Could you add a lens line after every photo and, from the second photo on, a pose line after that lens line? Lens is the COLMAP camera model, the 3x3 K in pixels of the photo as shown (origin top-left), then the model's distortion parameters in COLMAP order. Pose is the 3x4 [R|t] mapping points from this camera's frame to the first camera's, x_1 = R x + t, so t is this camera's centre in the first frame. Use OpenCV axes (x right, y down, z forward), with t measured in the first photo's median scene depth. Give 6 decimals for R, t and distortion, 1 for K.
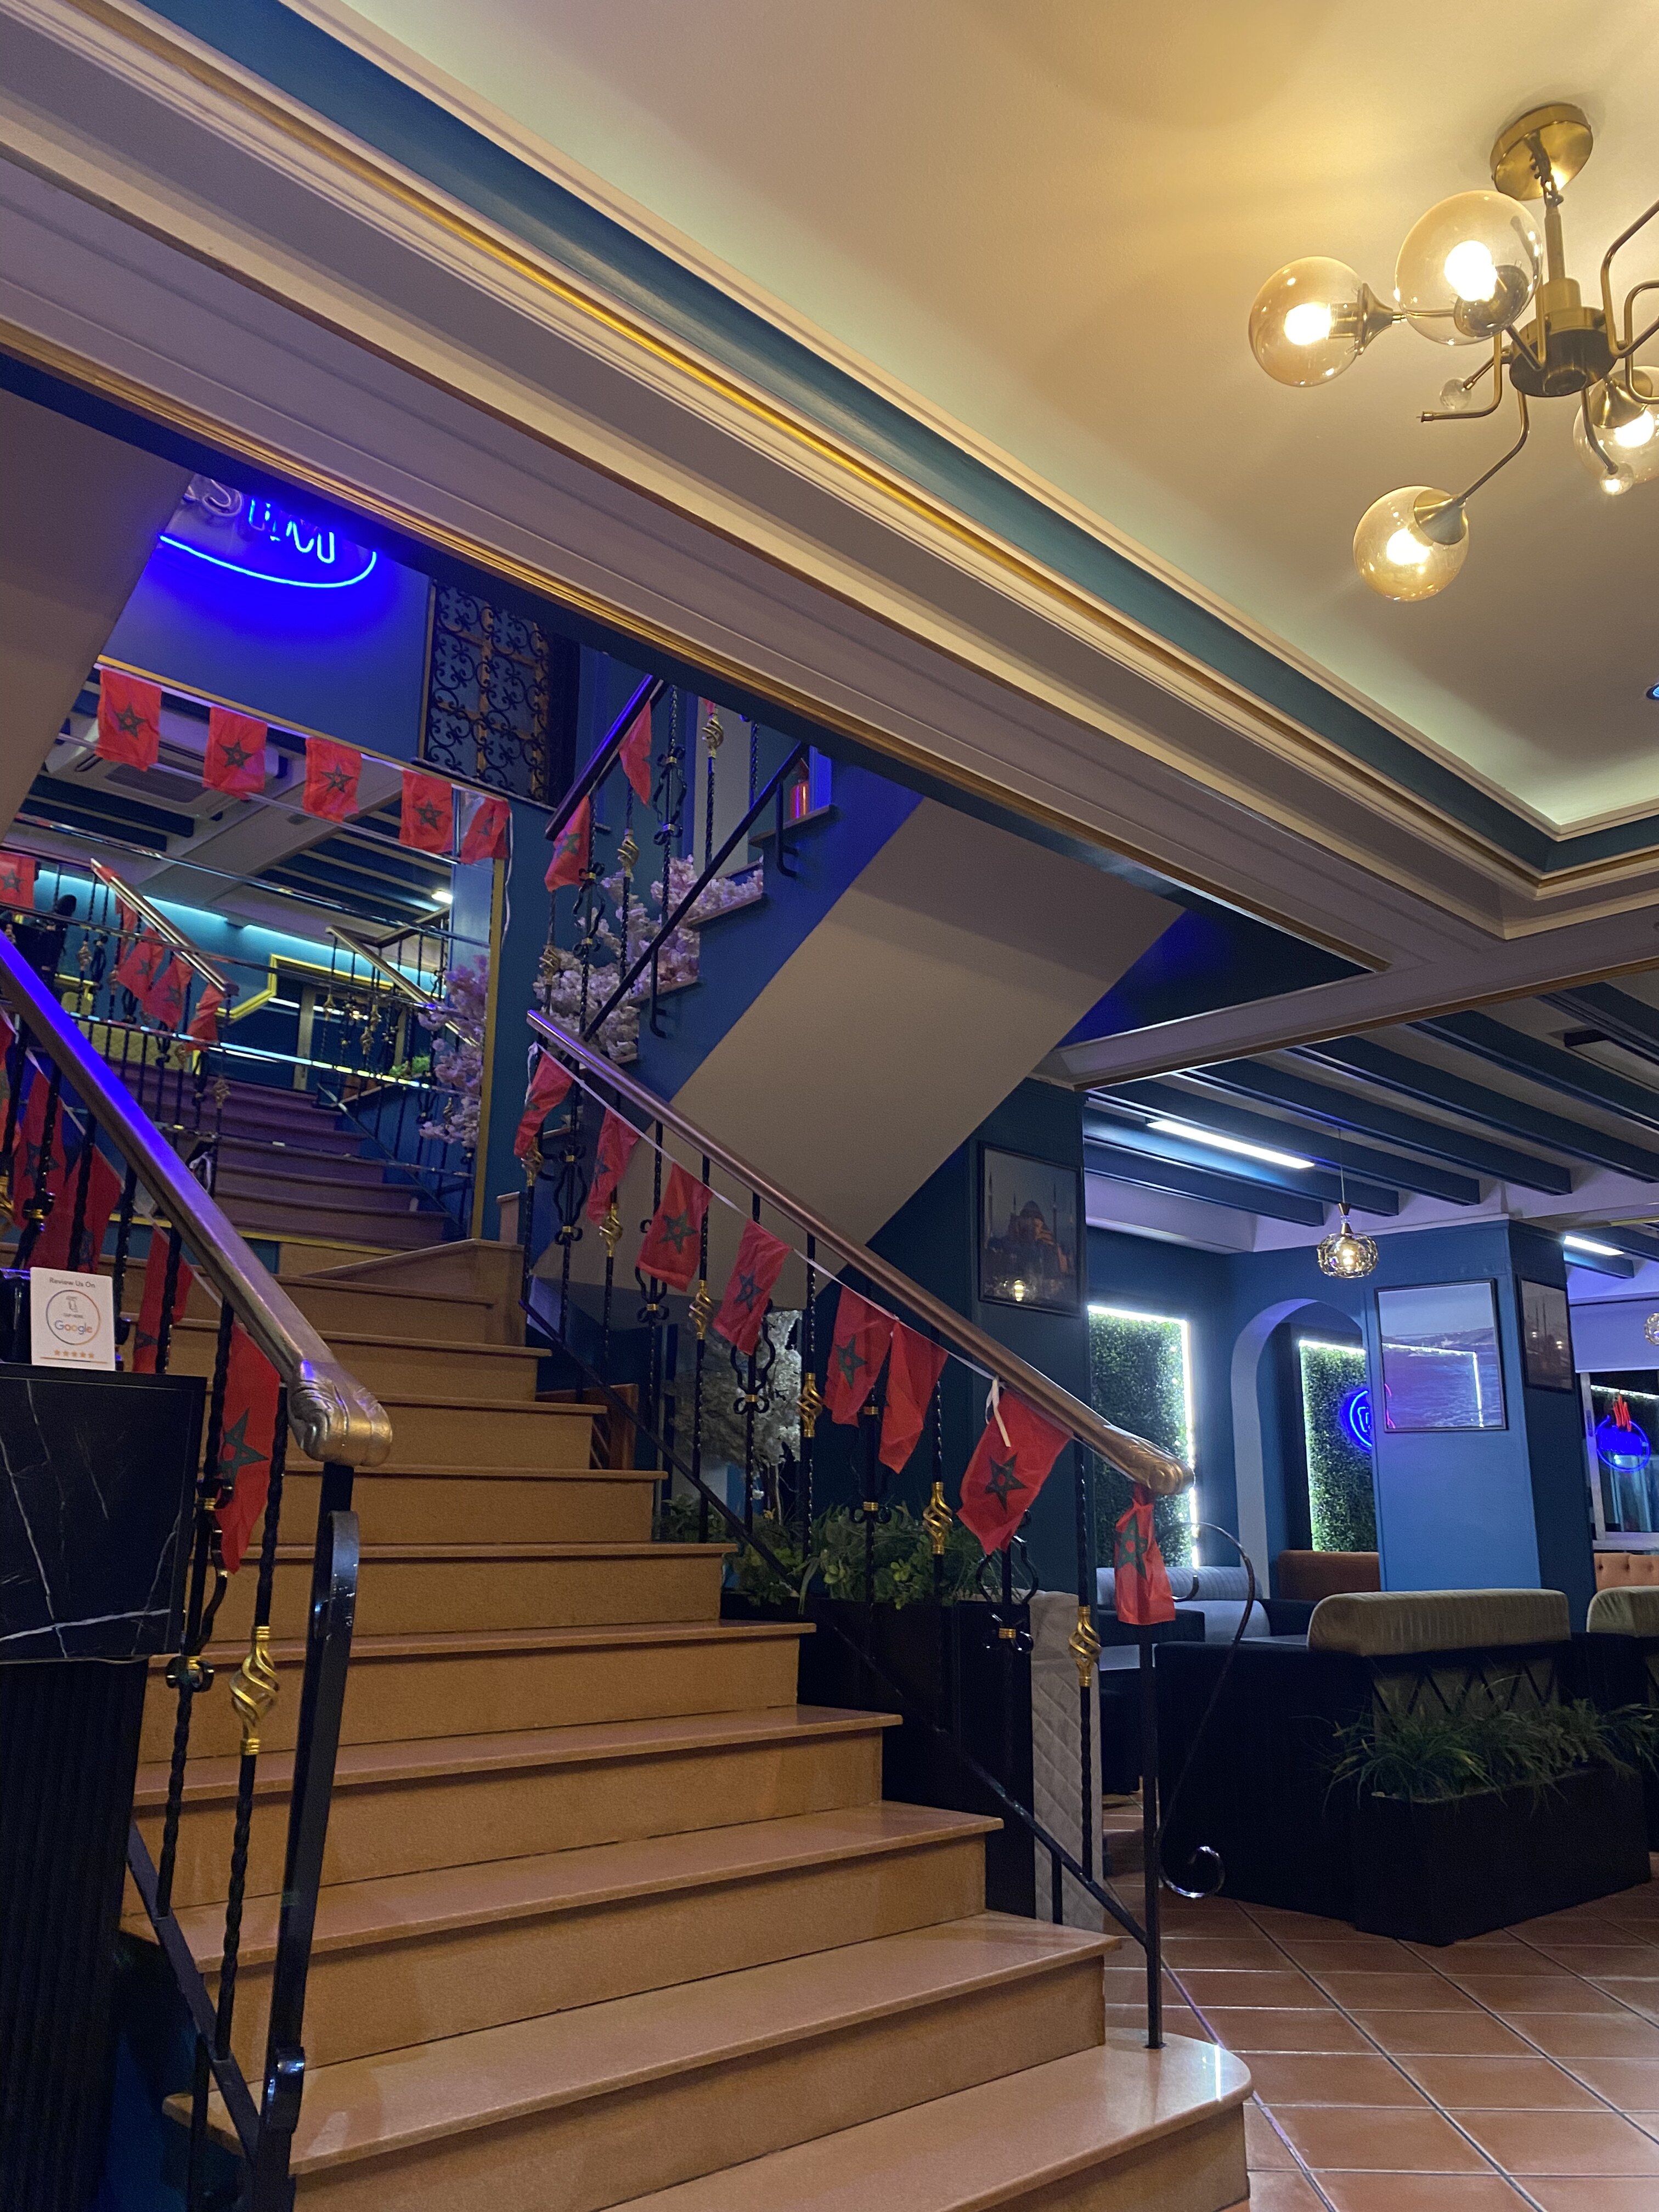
lens RADIAL K [[1675.9, 0, 828.2], [0, 1675.9, 1108.9], [0, 0, 1]] dist [0.026838, -0.031413]
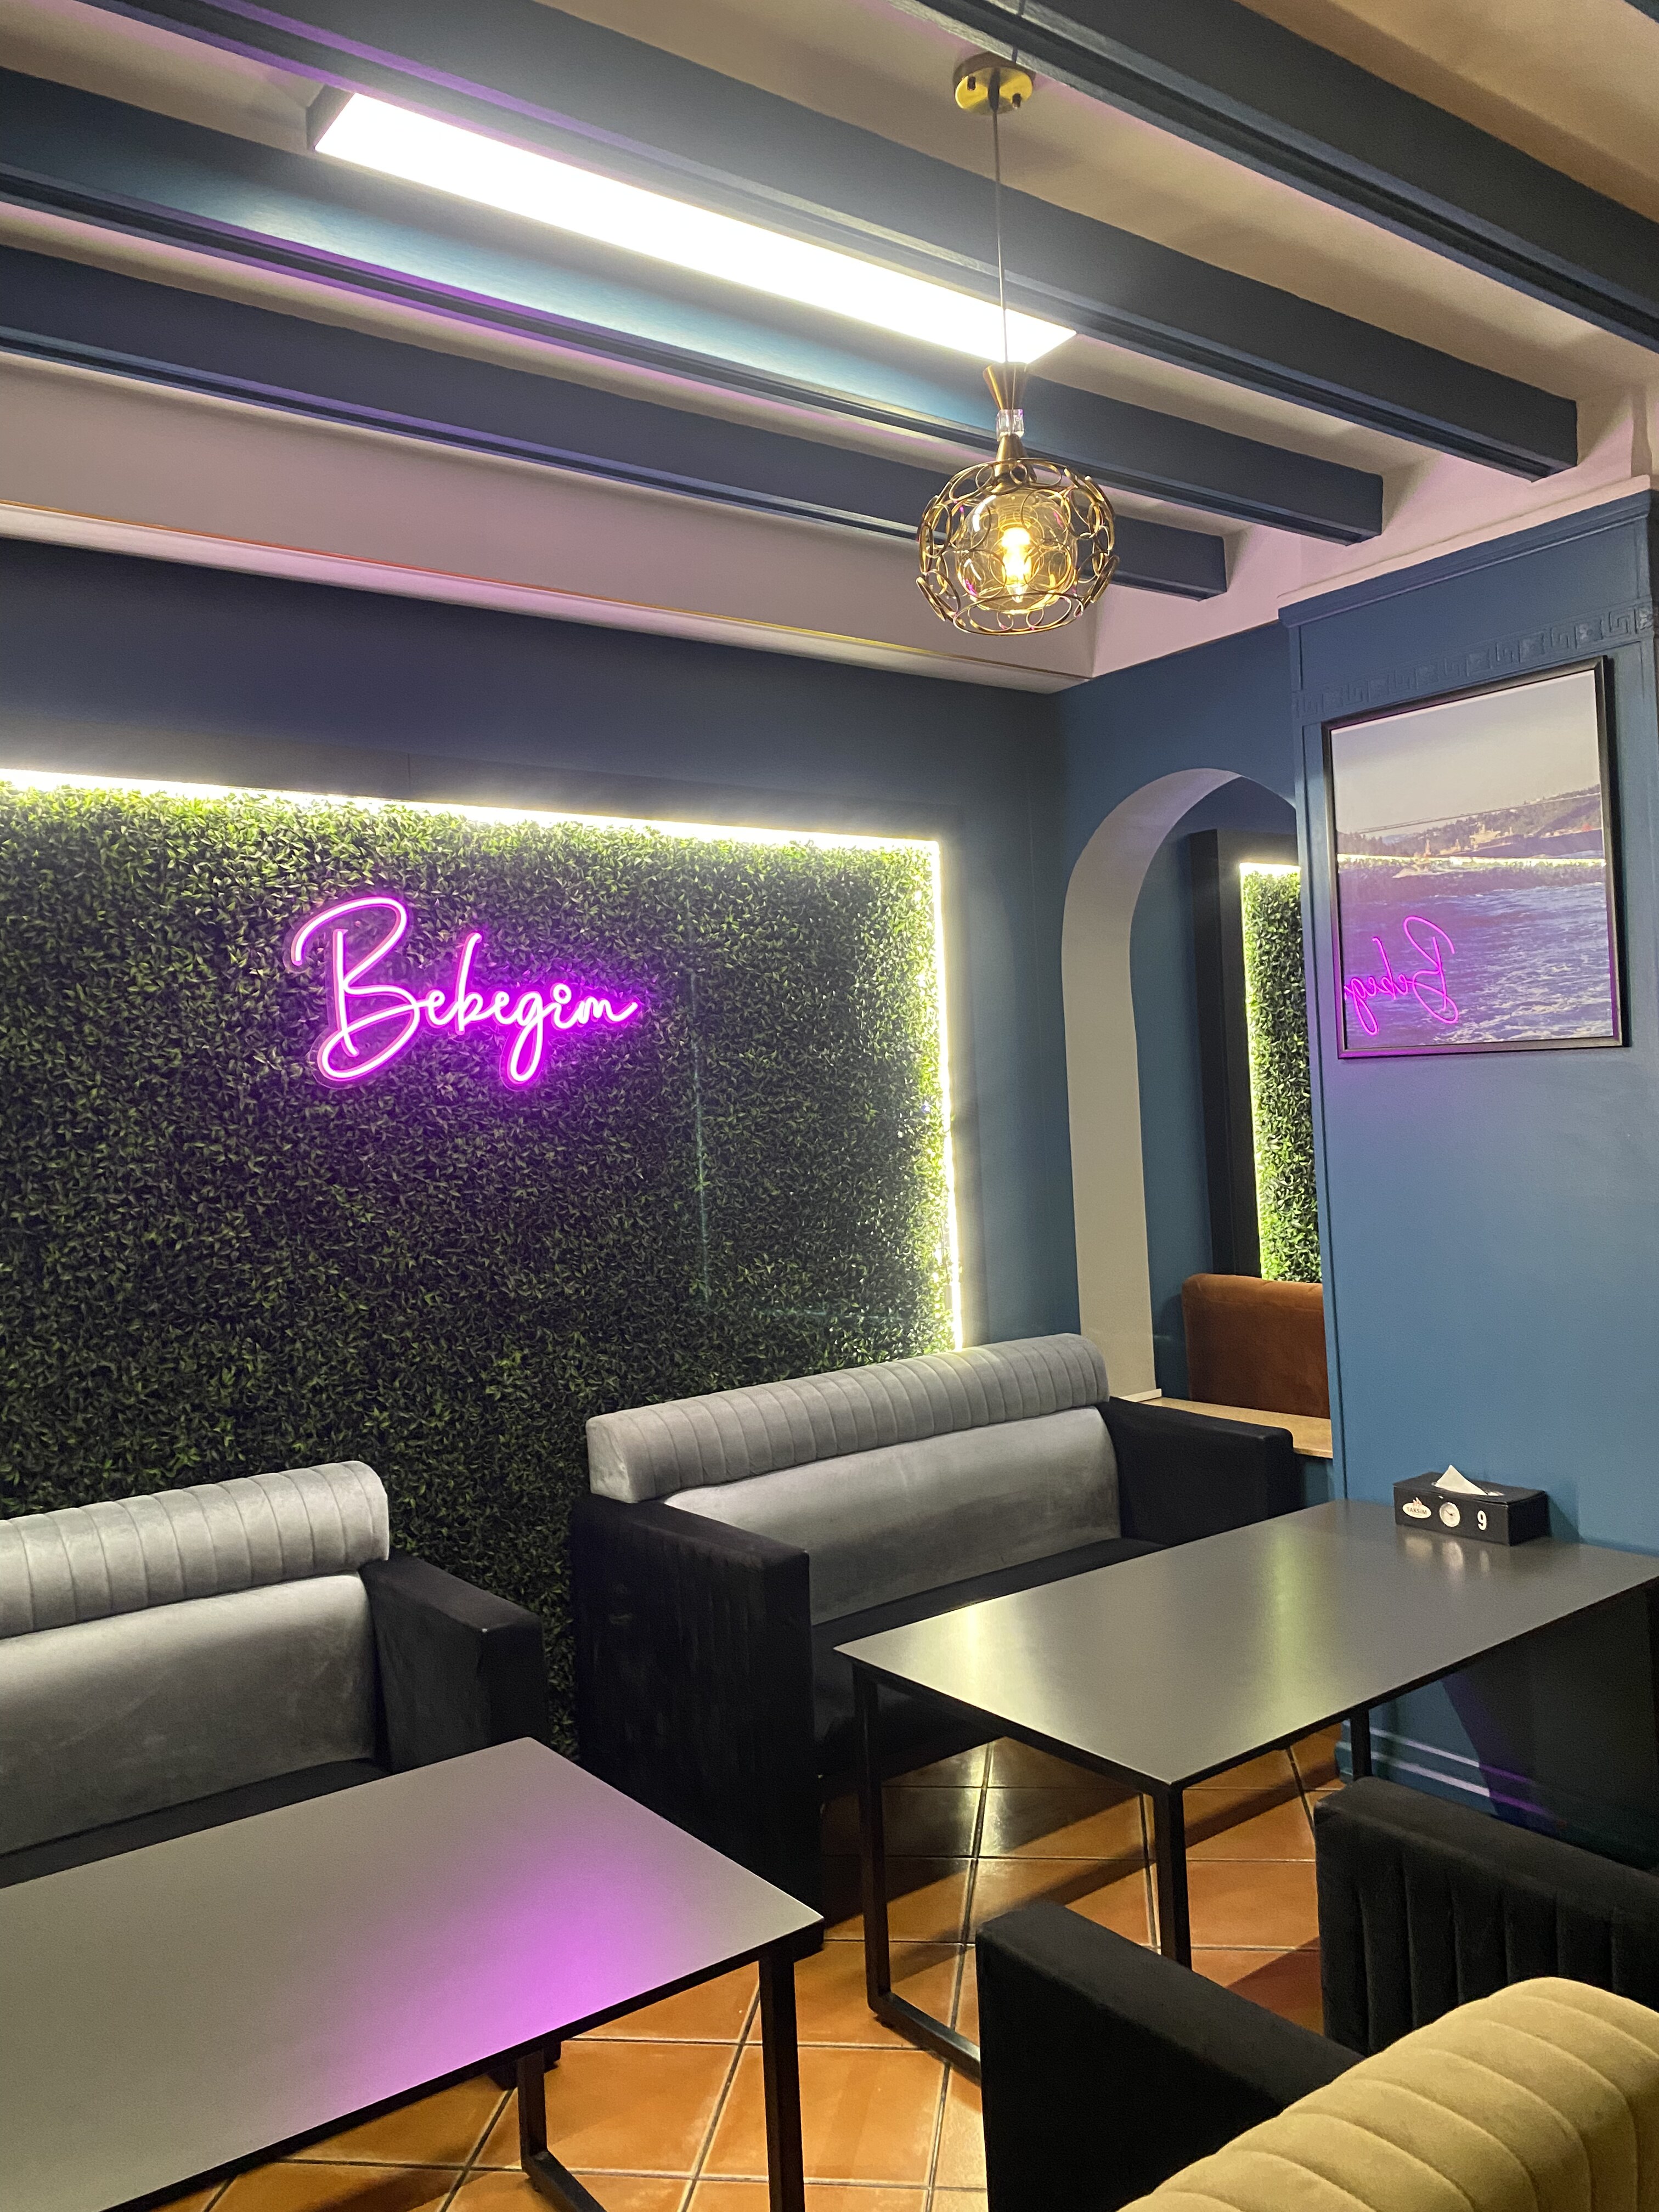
lens RADIAL K [[1675.9, 0, 839.3], [0, 1675.9, 1104.9], [0, 0, 1]] dist [0.026838, -0.031413]
pose [[0.990390, -0.063274, -0.122978, 0.247914], [0.092048, 0.965224, 0.244682, 0.083972], [0.103219, -0.253651, 0.961773, 0.551950]]
